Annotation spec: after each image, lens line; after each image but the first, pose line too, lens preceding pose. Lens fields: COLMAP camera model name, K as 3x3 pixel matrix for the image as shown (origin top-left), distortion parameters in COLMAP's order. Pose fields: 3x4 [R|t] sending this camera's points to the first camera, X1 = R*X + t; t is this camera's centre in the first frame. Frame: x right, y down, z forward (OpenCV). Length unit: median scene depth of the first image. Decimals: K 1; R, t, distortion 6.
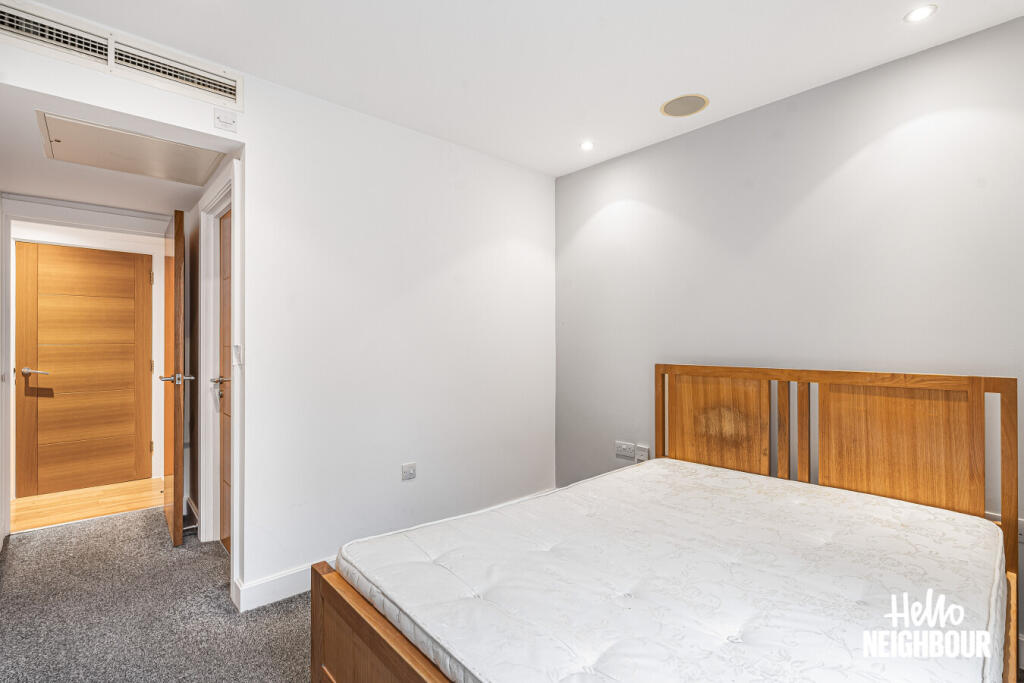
lens RADIAL K [[461.3, 0, 509.0], [0, 461.3, 335.5], [0, 0, 1]] dist [-0.000381, 0.000068]
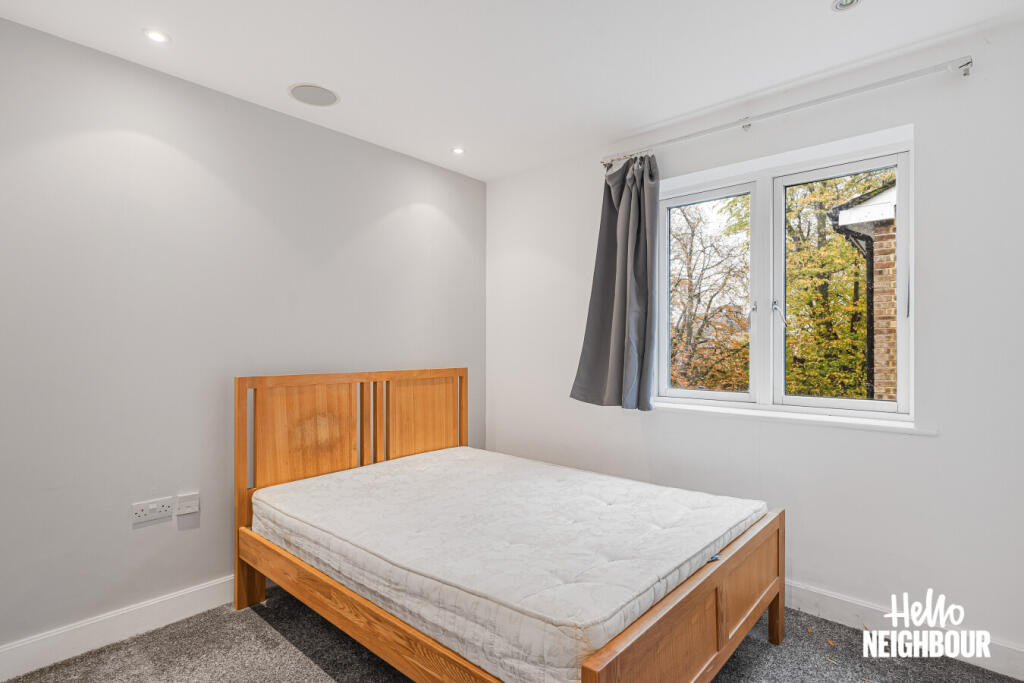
lens RADIAL K [[517.5, 0, 512.6], [0, 517.5, 346.4], [0, 0, 1]] dist [-0.002629, -0.000101]
pose [[-0.103030, -0.004256, 0.994669, -0.699692], [-0.012342, 0.999919, 0.003000, -0.001322], [-0.994602, -0.011967, -0.103074, 0.708175]]
